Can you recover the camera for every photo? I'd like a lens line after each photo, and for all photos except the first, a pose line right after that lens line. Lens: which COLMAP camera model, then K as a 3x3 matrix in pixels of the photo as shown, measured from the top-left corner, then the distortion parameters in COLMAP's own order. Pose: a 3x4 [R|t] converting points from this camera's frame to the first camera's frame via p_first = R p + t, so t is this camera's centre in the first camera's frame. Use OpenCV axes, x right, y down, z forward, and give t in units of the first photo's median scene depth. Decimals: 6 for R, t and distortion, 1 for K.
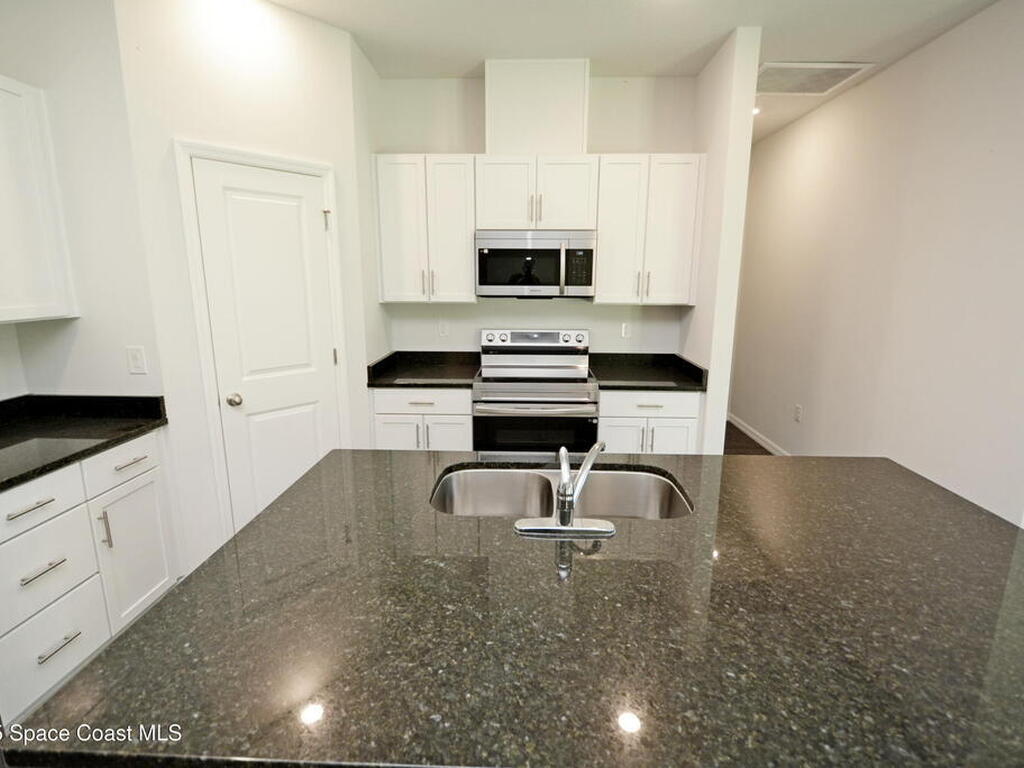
lens RADIAL K [[505.4, 0, 512.0], [0, 505.4, 384.0], [0, 0, 1]] dist [-0.001740, -0.000936]
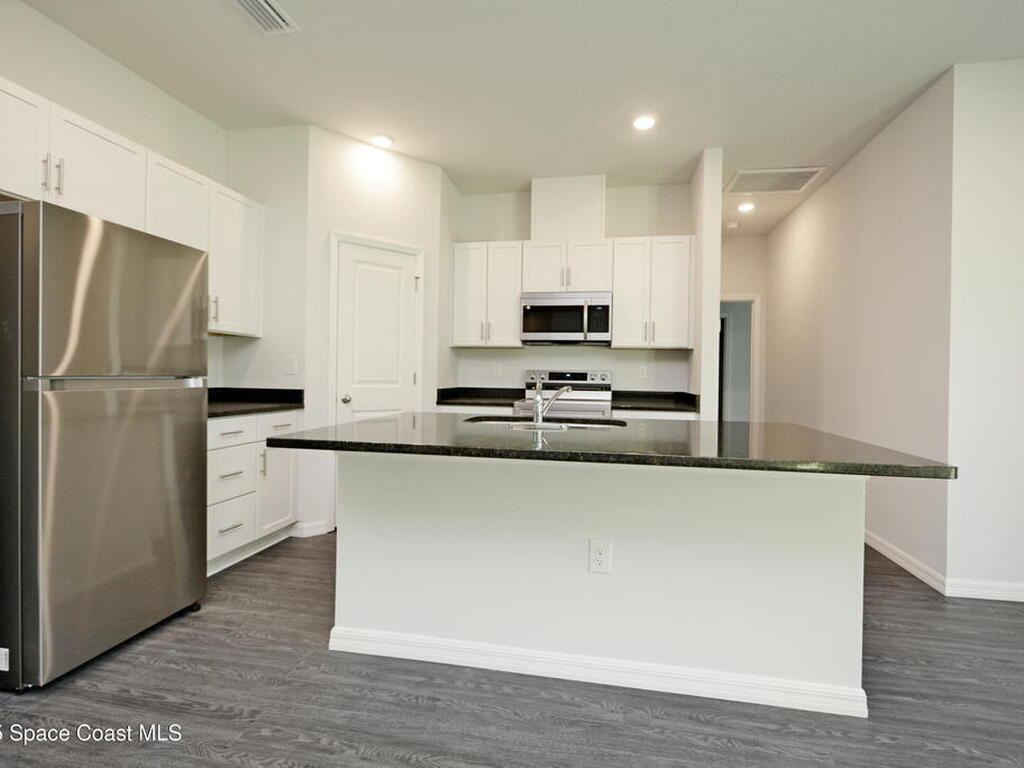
lens RADIAL K [[505.4, 0, 512.0], [0, 505.4, 384.0], [0, 0, 1]] dist [-0.001740, -0.000936]
pose [[0.987639, 0.013656, -0.156152, 0.118986], [-0.043623, 0.980788, -0.190139, 0.197051], [0.150555, 0.194600, 0.969259, -0.277122]]
